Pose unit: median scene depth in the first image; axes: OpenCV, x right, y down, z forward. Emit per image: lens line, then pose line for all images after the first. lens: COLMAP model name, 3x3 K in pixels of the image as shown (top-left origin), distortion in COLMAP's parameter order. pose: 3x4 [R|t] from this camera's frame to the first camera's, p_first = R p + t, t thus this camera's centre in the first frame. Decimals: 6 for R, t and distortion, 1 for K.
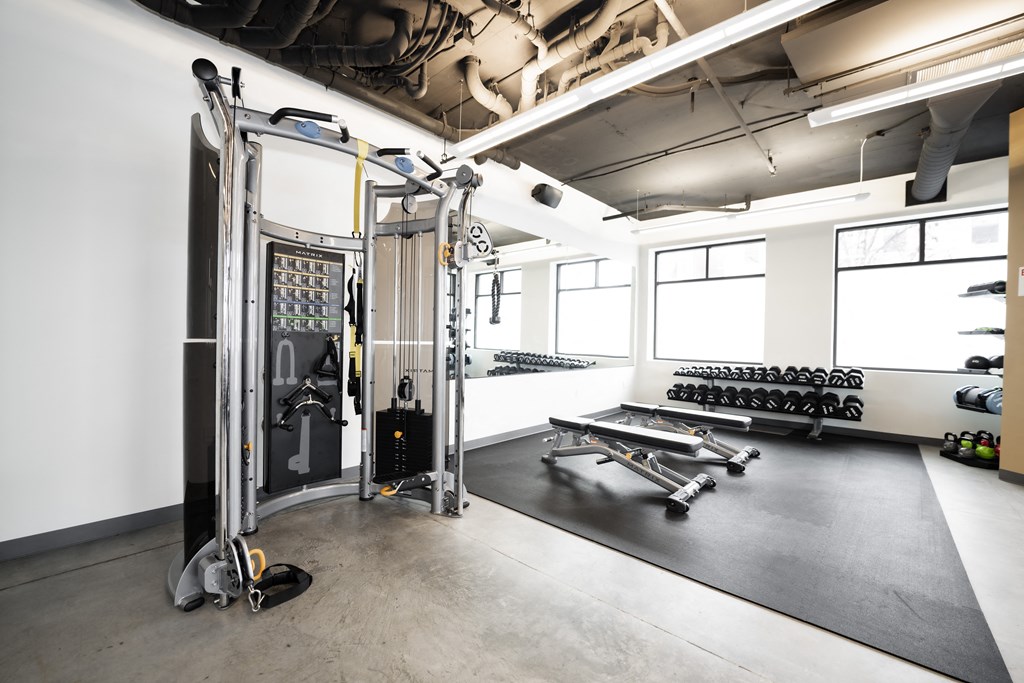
lens RADIAL K [[416.7, 0, 510.2], [0, 416.7, 343.3], [0, 0, 1]] dist [-0.021332, 0.000278]
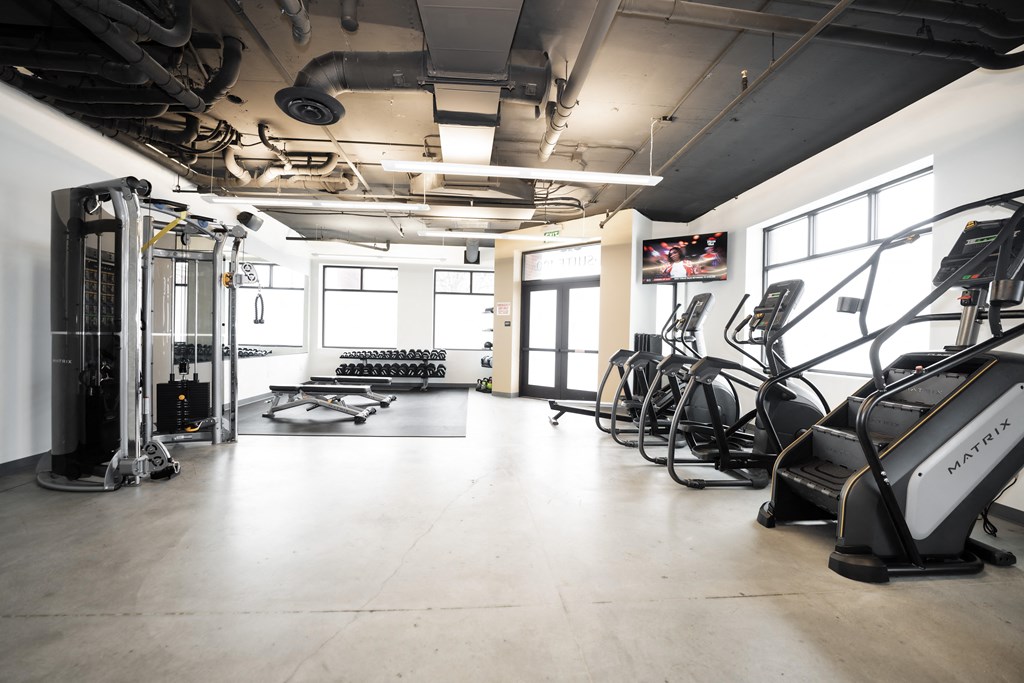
lens RADIAL K [[416.7, 0, 510.2], [0, 416.7, 343.3], [0, 0, 1]] dist [-0.021332, 0.000278]
pose [[0.679345, -0.012239, 0.733717, -0.309649], [-0.002300, 0.999820, 0.018808, -0.000801], [-0.733816, -0.014465, 0.679195, -0.474346]]
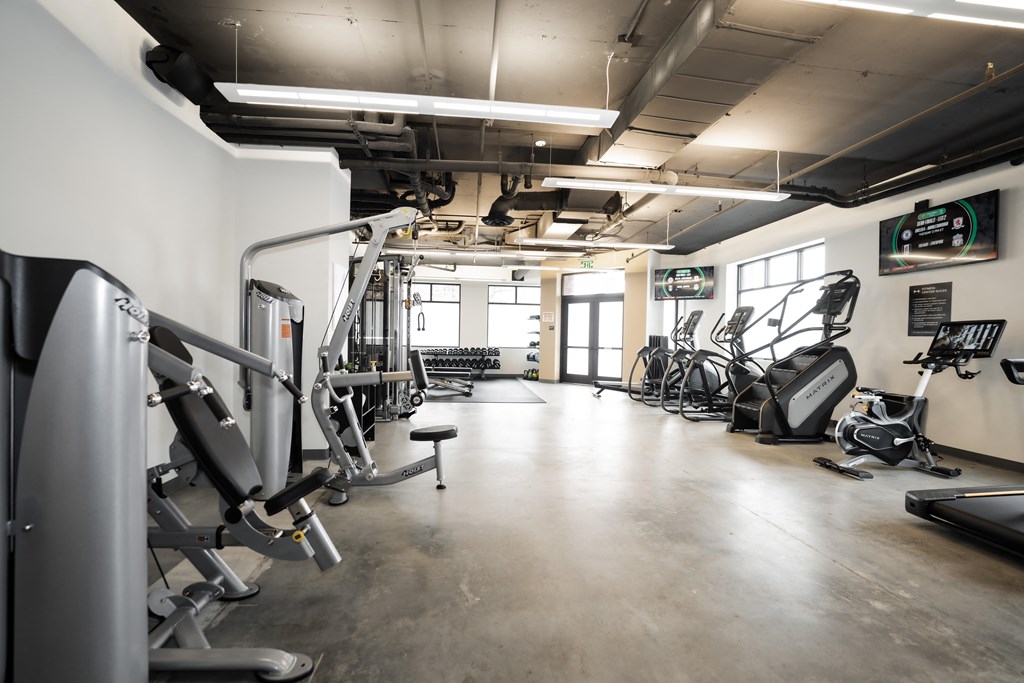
lens RADIAL K [[416.7, 0, 510.2], [0, 416.7, 343.3], [0, 0, 1]] dist [-0.021332, 0.000278]
pose [[0.668714, -0.015135, 0.743366, -0.877964], [0.000485, 0.999801, 0.019920, -0.010074], [-0.743520, -0.012960, 0.668588, -0.651291]]
